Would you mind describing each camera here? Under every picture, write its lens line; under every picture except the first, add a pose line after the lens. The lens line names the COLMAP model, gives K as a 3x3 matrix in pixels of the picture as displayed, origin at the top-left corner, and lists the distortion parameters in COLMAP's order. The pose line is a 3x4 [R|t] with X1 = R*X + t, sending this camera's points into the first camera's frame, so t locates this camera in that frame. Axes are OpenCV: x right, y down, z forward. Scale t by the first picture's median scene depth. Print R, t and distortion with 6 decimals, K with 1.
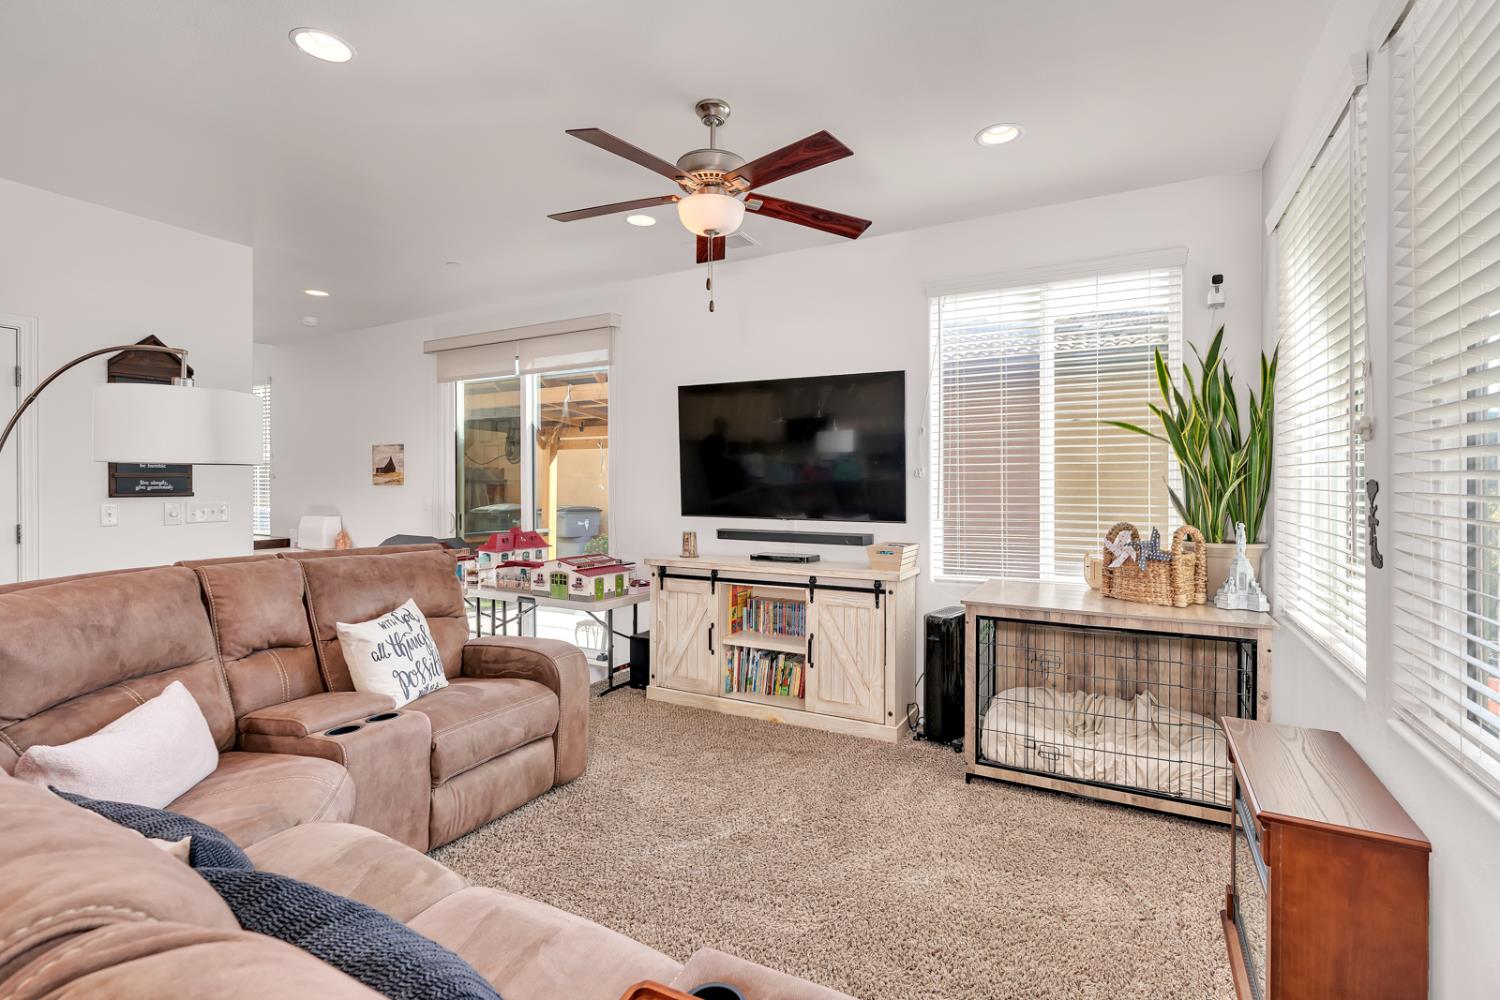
lens RADIAL K [[681.1, 0, 761.2], [0, 681.1, 494.4], [0, 0, 1]] dist [-0.010112, 0.003334]
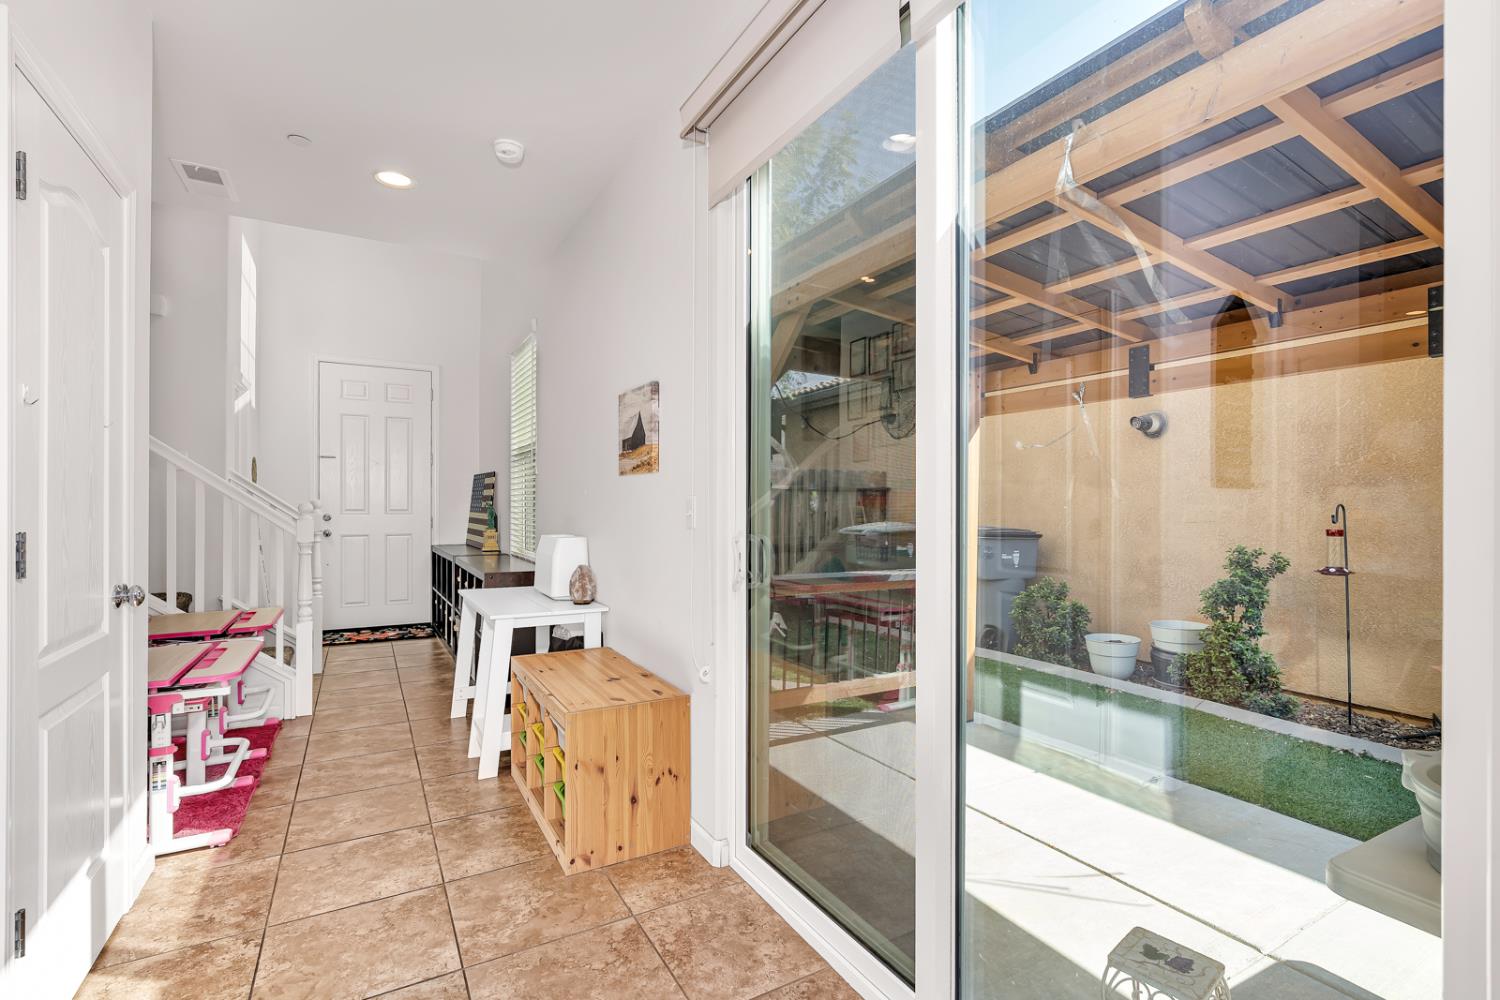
lens RADIAL K [[681.1, 0, 761.2], [0, 681.1, 494.4], [0, 0, 1]] dist [-0.010112, 0.003334]
pose [[0.851011, -0.005726, -0.525116, -0.230195], [-0.010867, 0.999534, -0.028511, 0.012081], [0.525035, 0.029969, 0.850553, 0.643950]]
